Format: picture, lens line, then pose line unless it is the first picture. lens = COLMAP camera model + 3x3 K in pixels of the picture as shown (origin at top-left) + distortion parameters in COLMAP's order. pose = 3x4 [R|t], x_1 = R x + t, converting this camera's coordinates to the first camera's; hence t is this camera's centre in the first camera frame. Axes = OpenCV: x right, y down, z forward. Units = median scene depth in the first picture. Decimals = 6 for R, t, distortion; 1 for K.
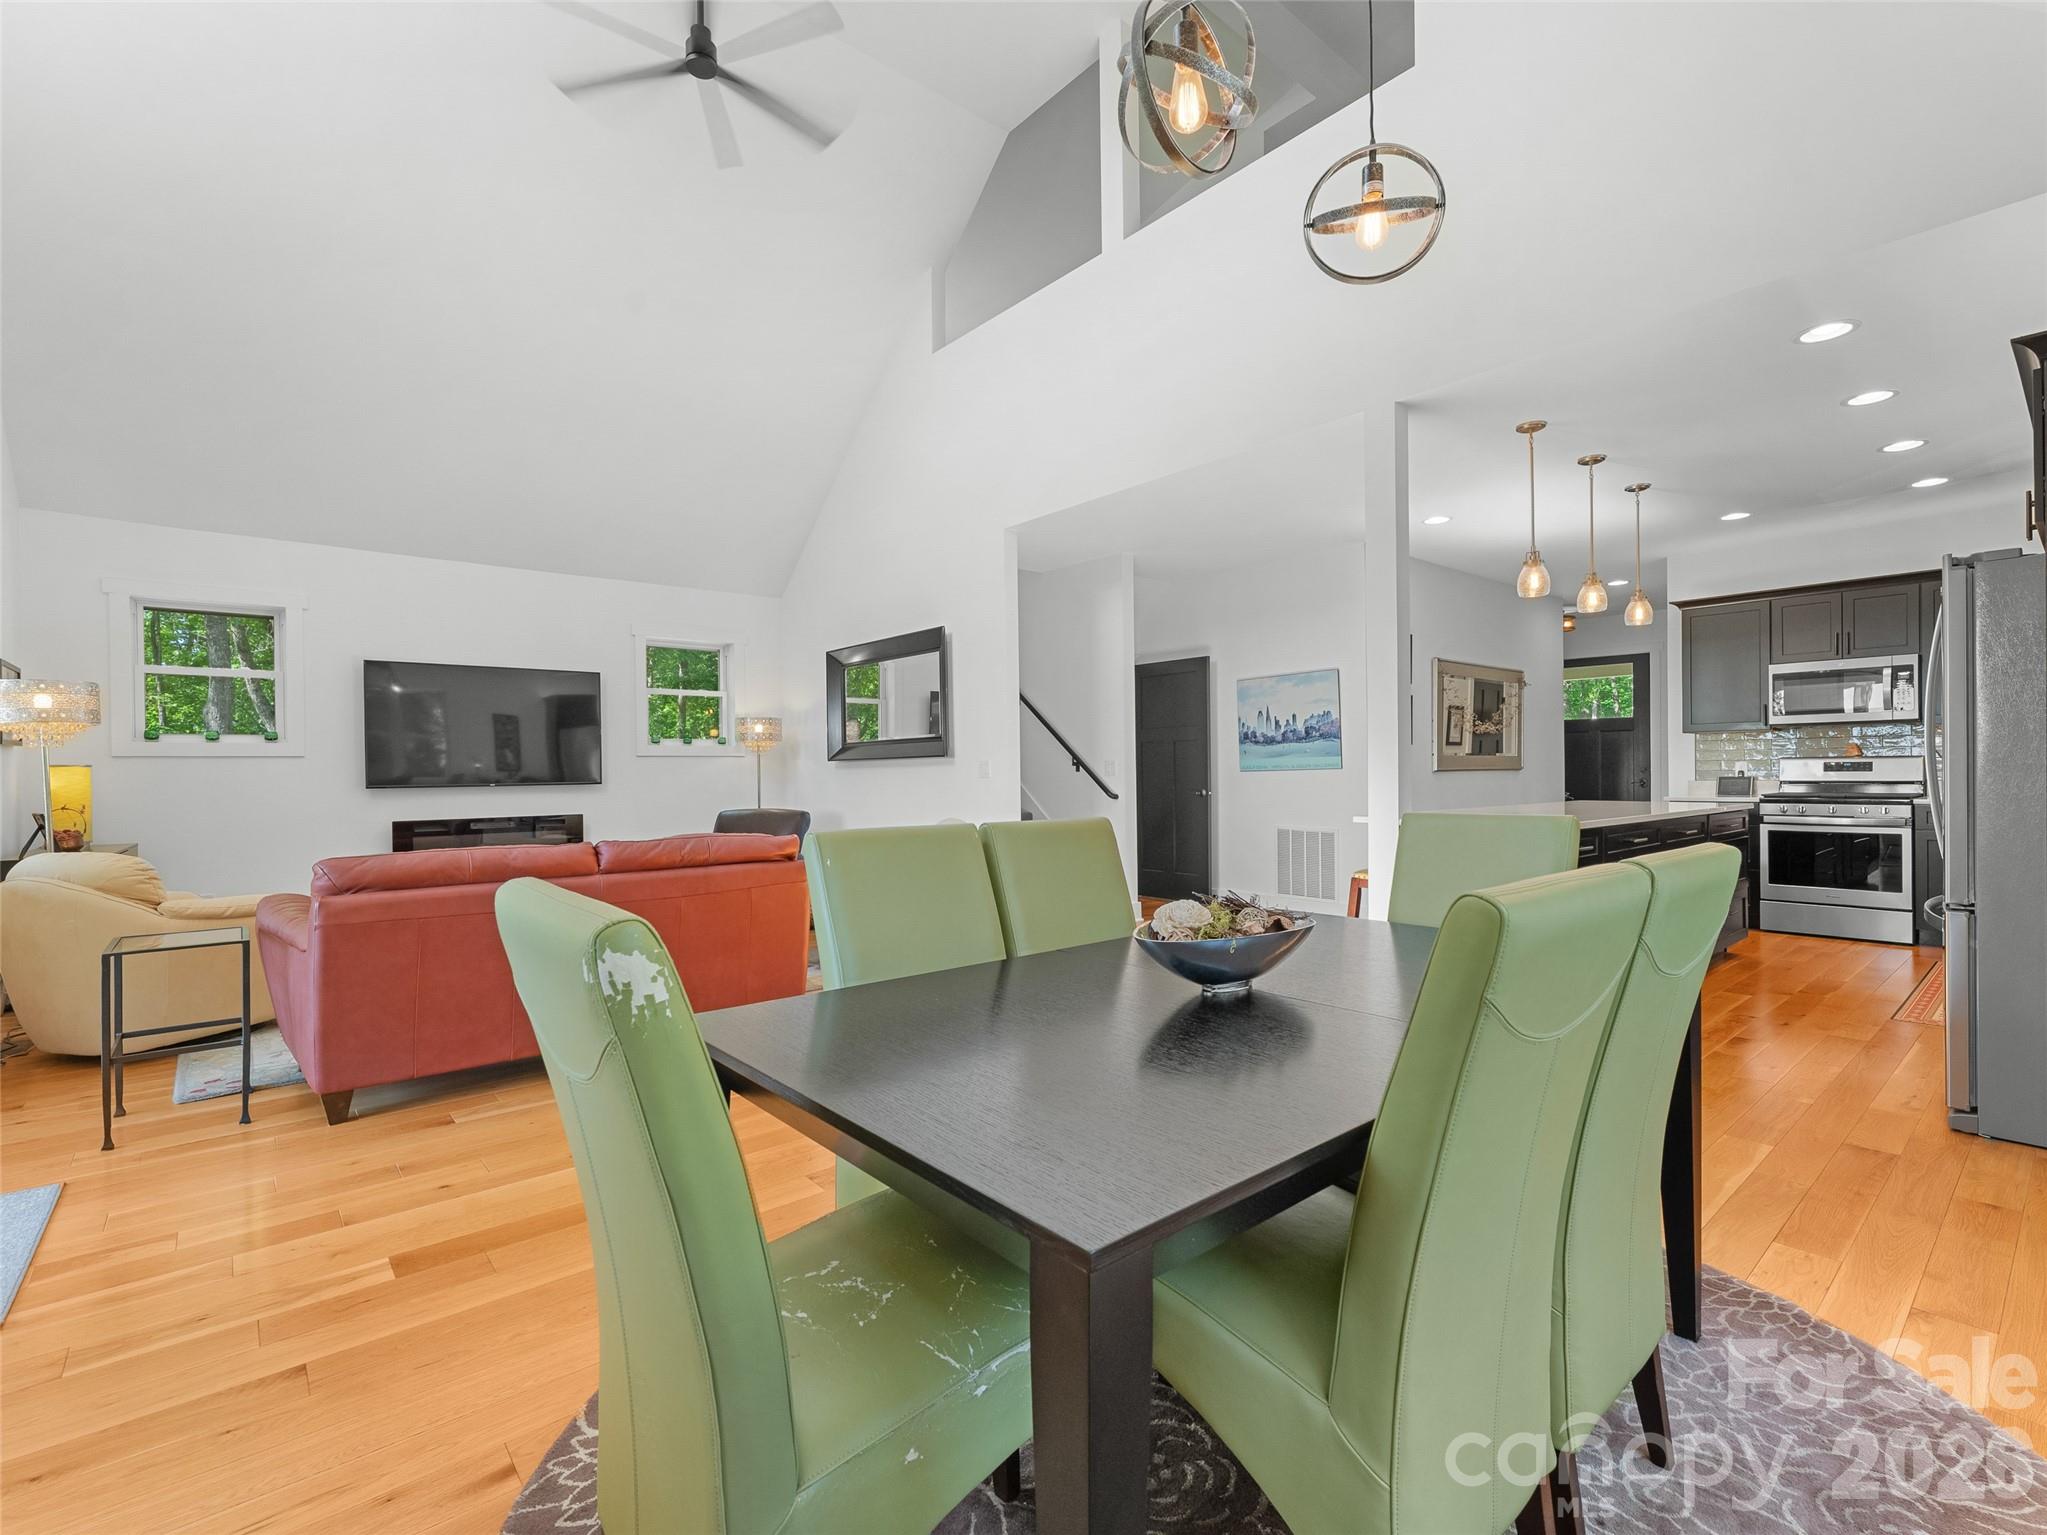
lens RADIAL K [[947.7, 0, 1015.1], [0, 947.7, 783.1], [0, 0, 1]] dist [-0.005562, 0.000683]
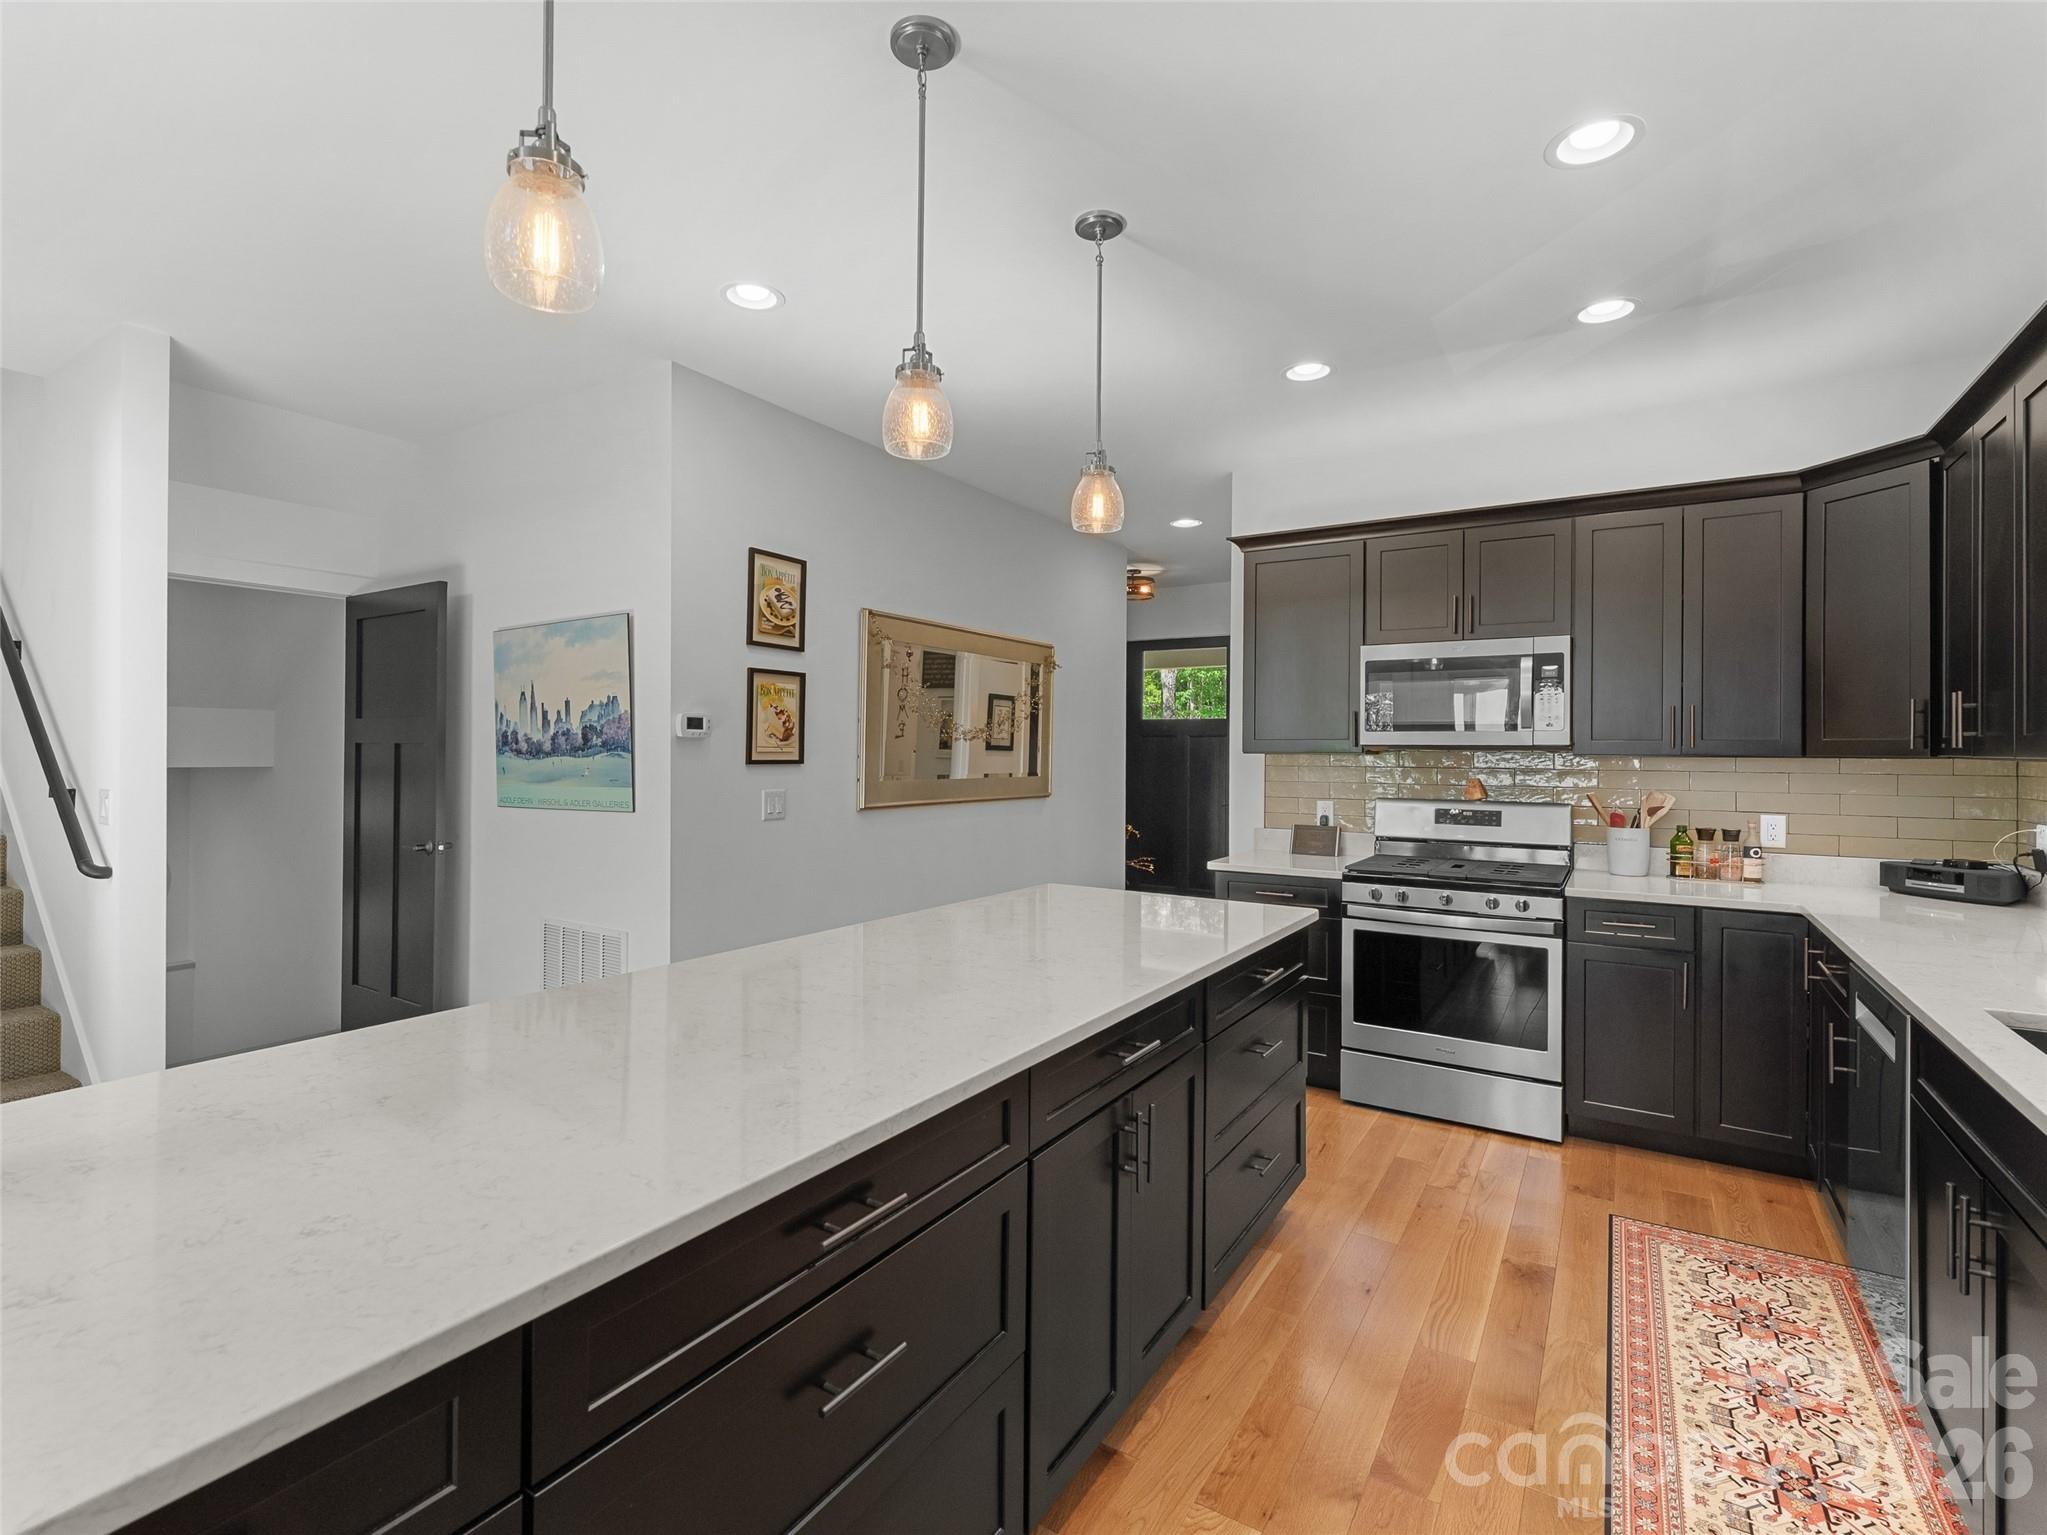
lens RADIAL K [[947.7, 0, 1014.4], [0, 947.7, 758.0], [0, 0, 1]] dist [-0.005562, 0.000683]
pose [[0.957608, 0.017658, 0.287534, 0.404543], [-0.016300, 0.999842, -0.007117, -0.044876], [-0.287614, 0.002128, 0.957744, 0.474559]]
